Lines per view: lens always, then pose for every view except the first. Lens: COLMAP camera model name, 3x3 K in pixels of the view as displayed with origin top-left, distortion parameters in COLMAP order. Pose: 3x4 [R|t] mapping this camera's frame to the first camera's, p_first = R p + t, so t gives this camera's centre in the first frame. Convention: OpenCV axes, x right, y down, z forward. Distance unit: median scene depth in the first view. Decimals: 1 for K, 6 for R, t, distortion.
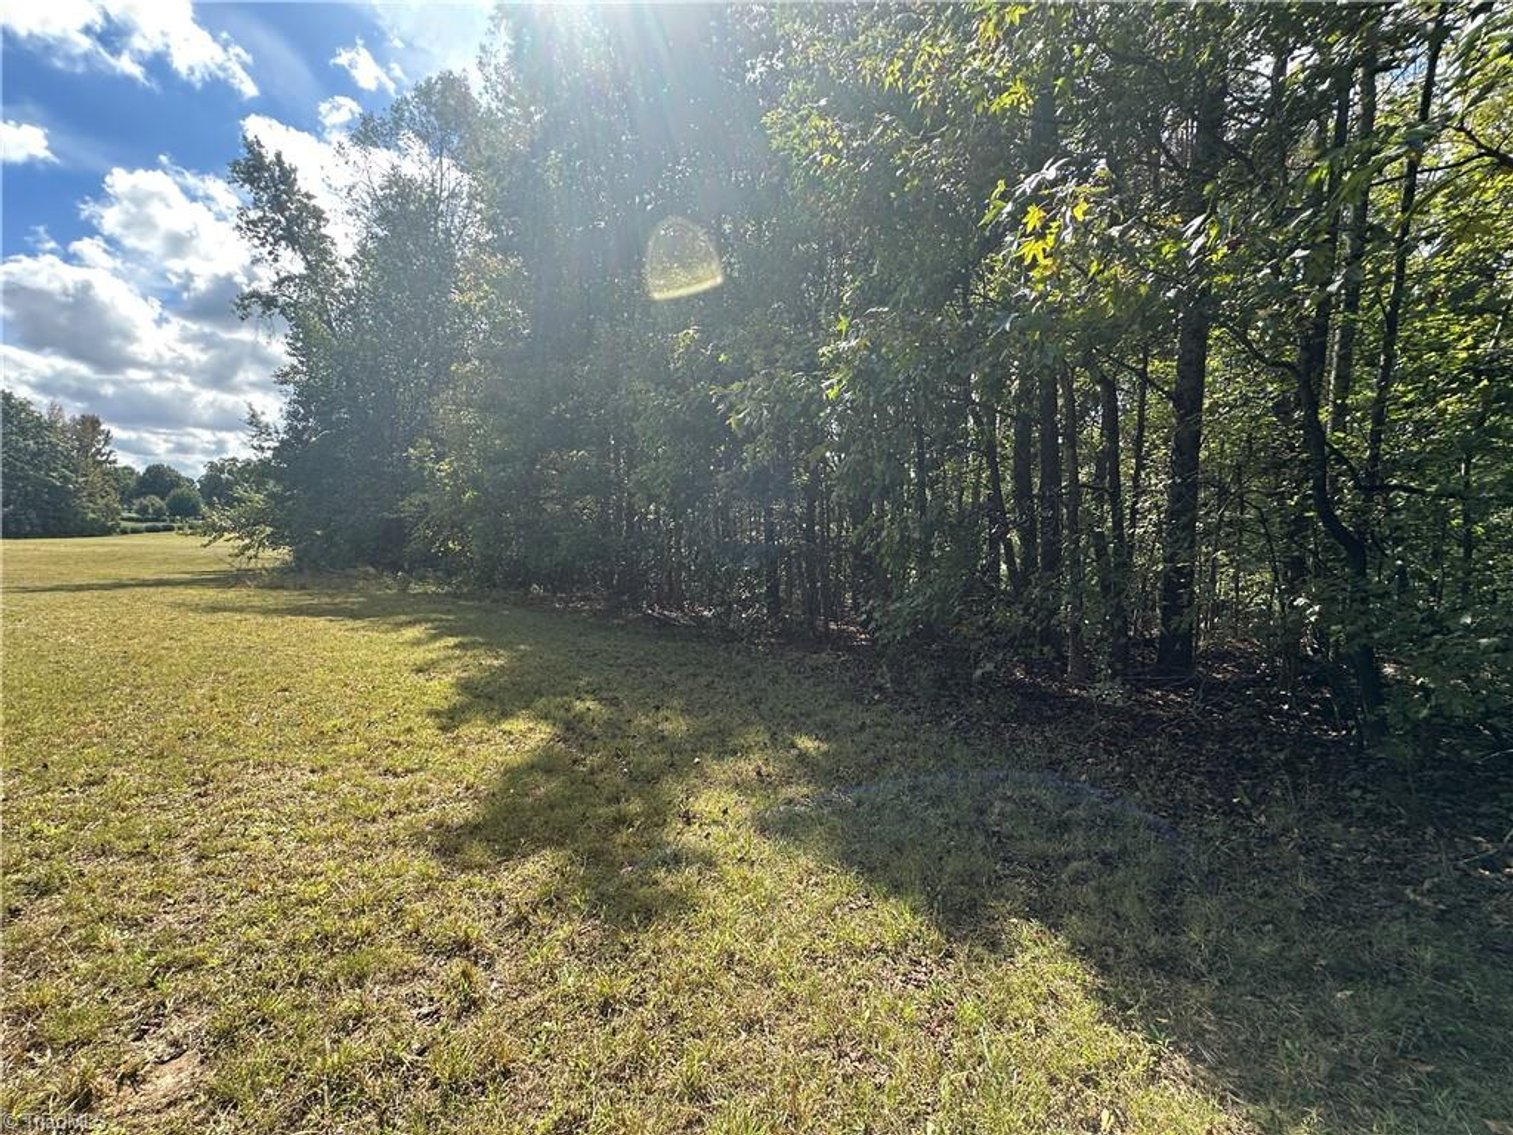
lens RADIAL K [[705.5, 0, 769.5], [0, 705.5, 564.2], [0, 0, 1]] dist [0.004700, -0.003144]
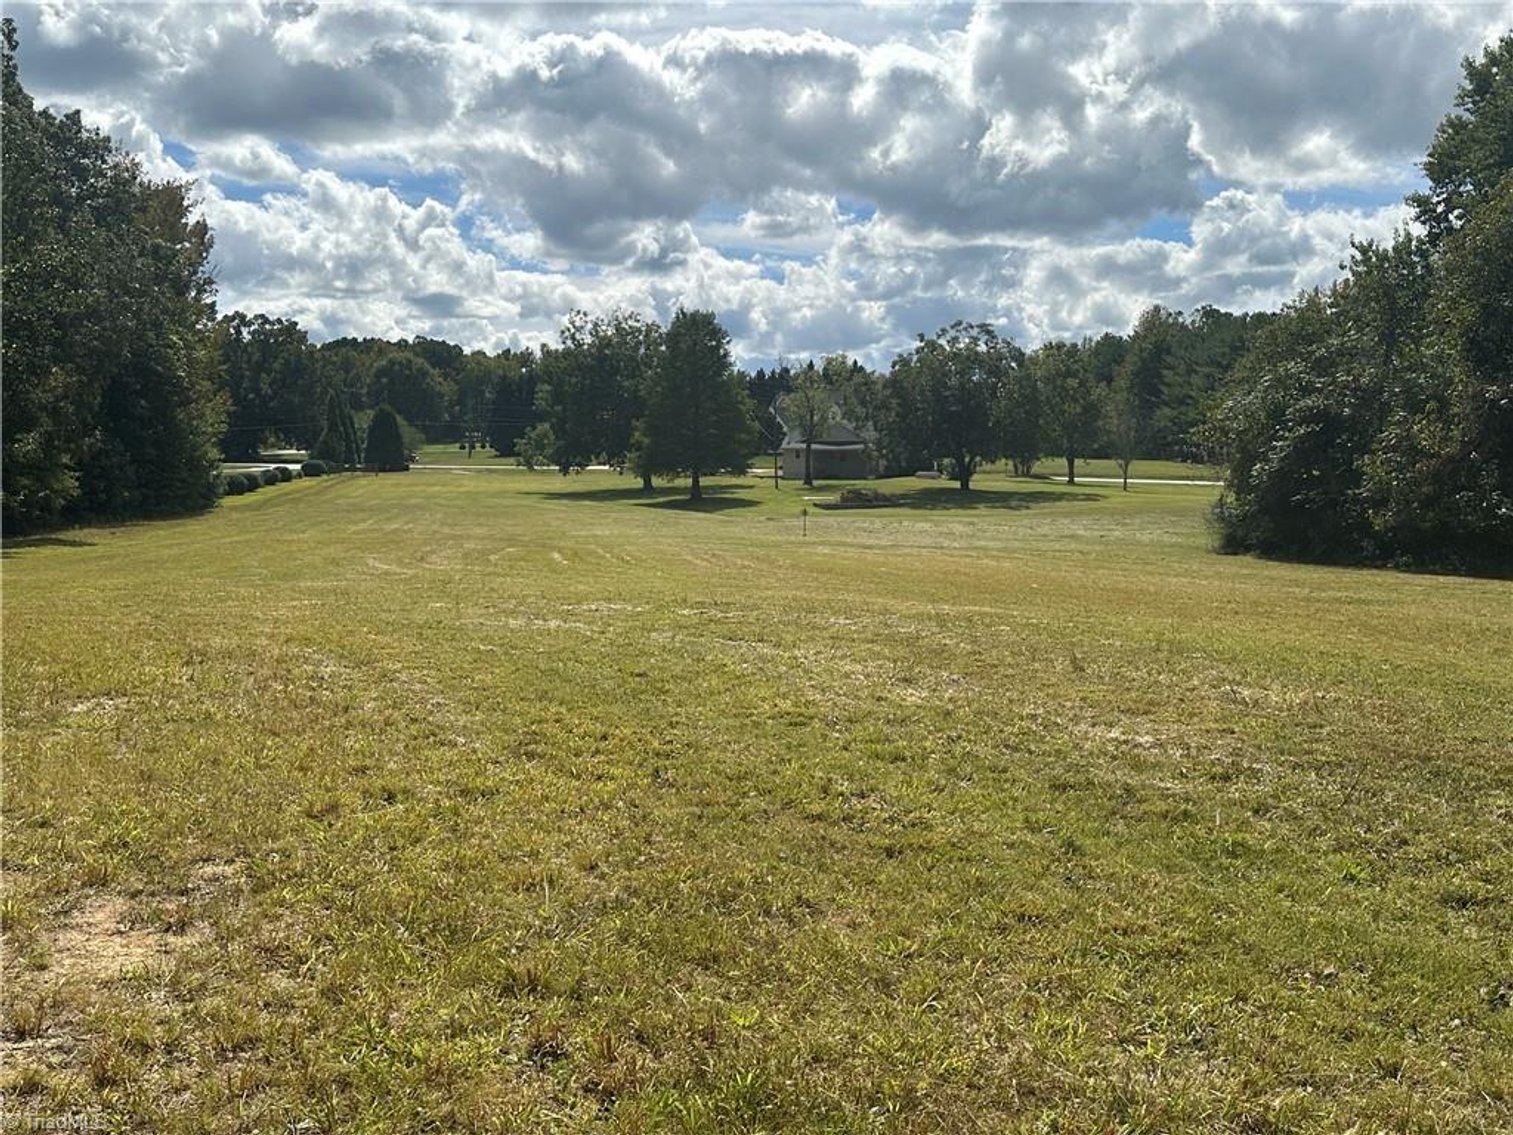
lens RADIAL K [[1570.5, 0, 782.7], [0, 1570.5, 607.2], [0, 0, 1]] dist [0.064492, 0.000000]
pose [[0.979722, -0.006863, -0.200243, -1.387517], [0.015674, 0.998976, 0.042448, -0.051169], [0.199747, -0.044726, 0.978826, 0.669779]]
